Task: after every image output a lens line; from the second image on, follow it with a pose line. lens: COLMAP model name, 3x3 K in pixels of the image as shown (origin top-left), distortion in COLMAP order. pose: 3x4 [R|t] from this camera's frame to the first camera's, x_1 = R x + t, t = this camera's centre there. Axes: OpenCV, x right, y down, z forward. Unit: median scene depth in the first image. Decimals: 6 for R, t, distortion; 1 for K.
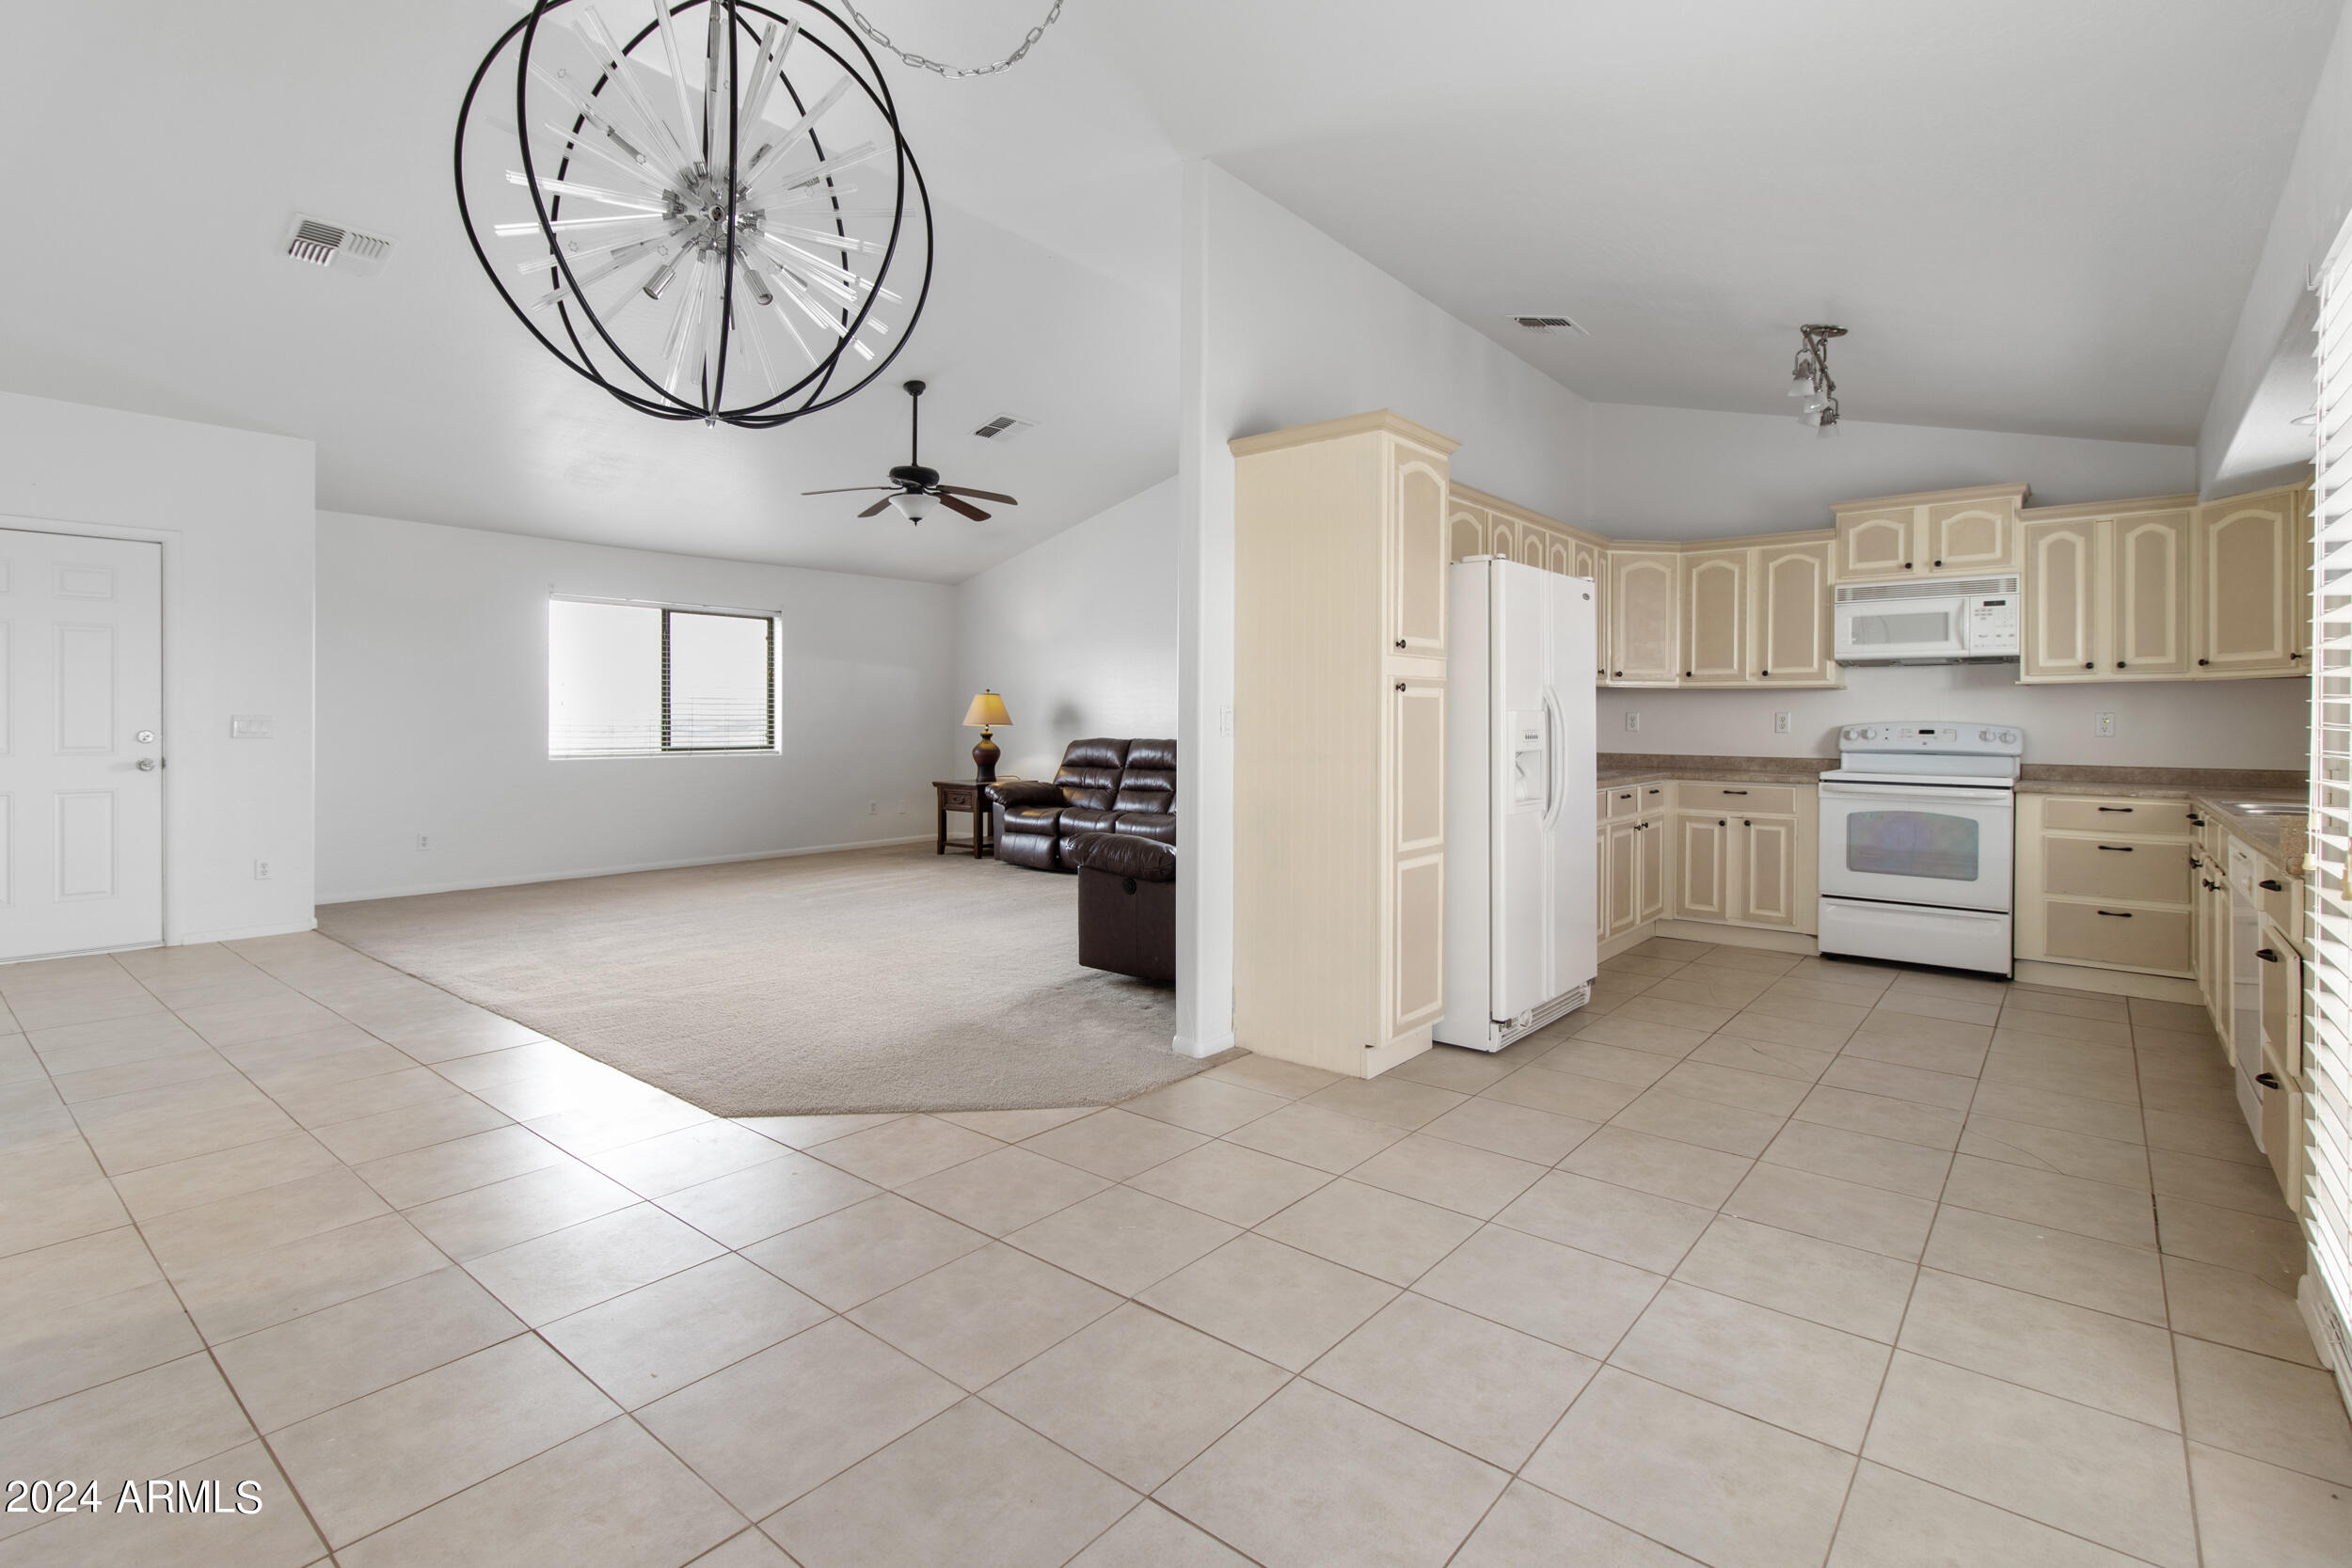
lens RADIAL K [[1097.7, 0, 1183.2], [0, 1097.7, 718.2], [0, 0, 1]] dist [0.001186, 0.000156]
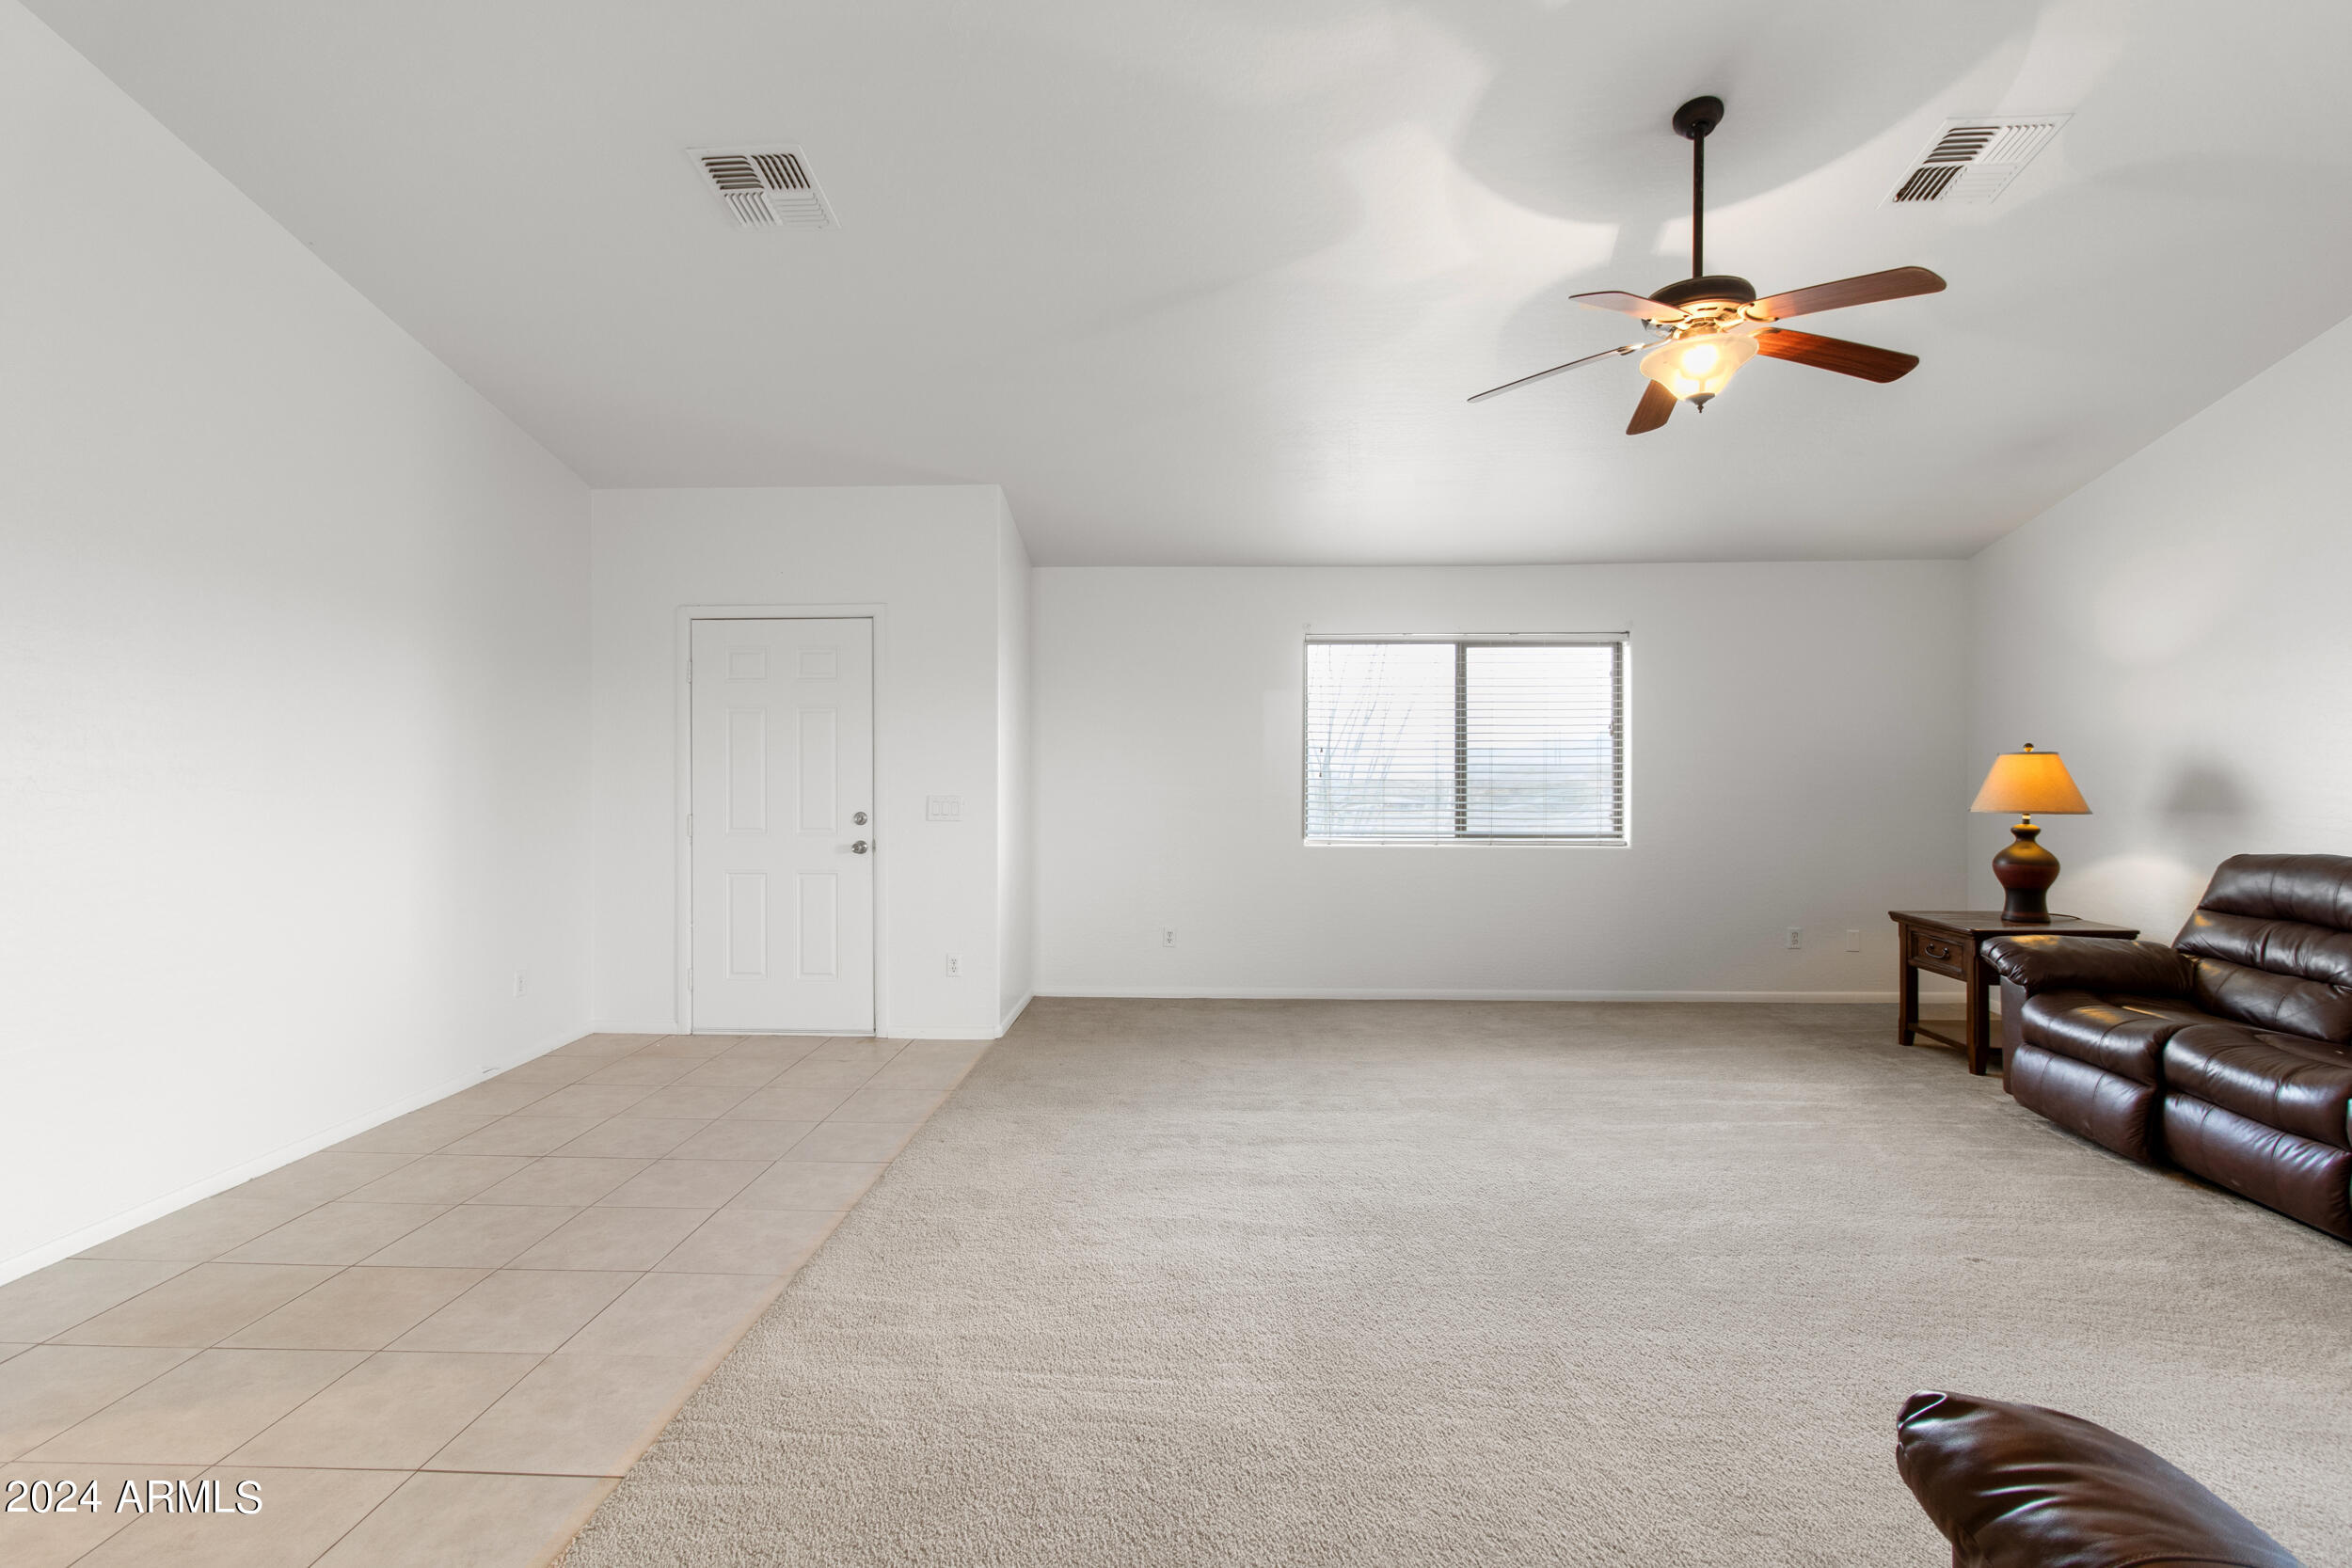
lens RADIAL K [[1090.0, 0, 1180.1], [0, 1090.0, 762.7], [0, 0, 1]] dist [-0.000207, 0.000362]
pose [[0.599906, -0.004606, -0.800057, -0.002251], [0.003286, 0.999989, -0.003294, -0.017825], [0.800064, -0.000653, 0.599914, 0.407233]]
